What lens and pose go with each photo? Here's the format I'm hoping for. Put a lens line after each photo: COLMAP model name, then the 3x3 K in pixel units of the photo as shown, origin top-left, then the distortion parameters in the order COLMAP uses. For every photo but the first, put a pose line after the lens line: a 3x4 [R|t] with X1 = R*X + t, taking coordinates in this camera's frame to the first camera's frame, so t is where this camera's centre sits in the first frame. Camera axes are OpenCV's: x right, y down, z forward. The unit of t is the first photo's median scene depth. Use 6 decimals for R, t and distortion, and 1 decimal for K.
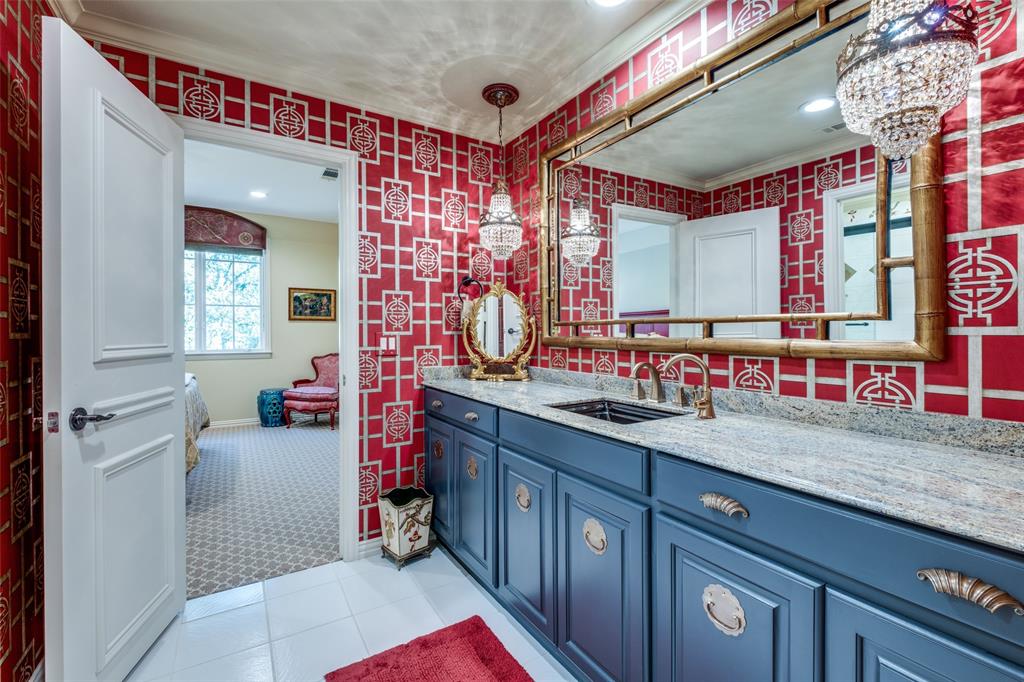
lens RADIAL K [[449.9, 0, 514.7], [0, 449.9, 334.0], [0, 0, 1]] dist [-0.003091, -0.000407]
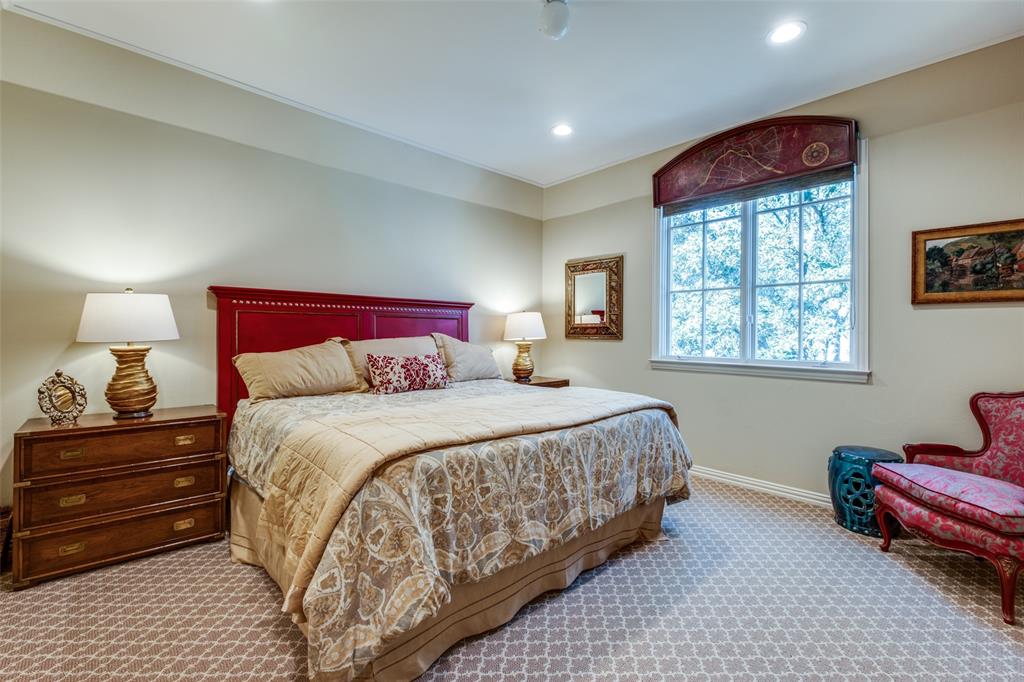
lens RADIAL K [[449.9, 0, 516.6], [0, 449.9, 335.0], [0, 0, 1]] dist [-0.003091, -0.000407]
pose [[0.182352, 0.005067, -0.983220, -0.134000], [-0.009438, 0.999950, 0.003403, 0.002458], [0.983188, 0.008659, 0.182390, 0.533659]]
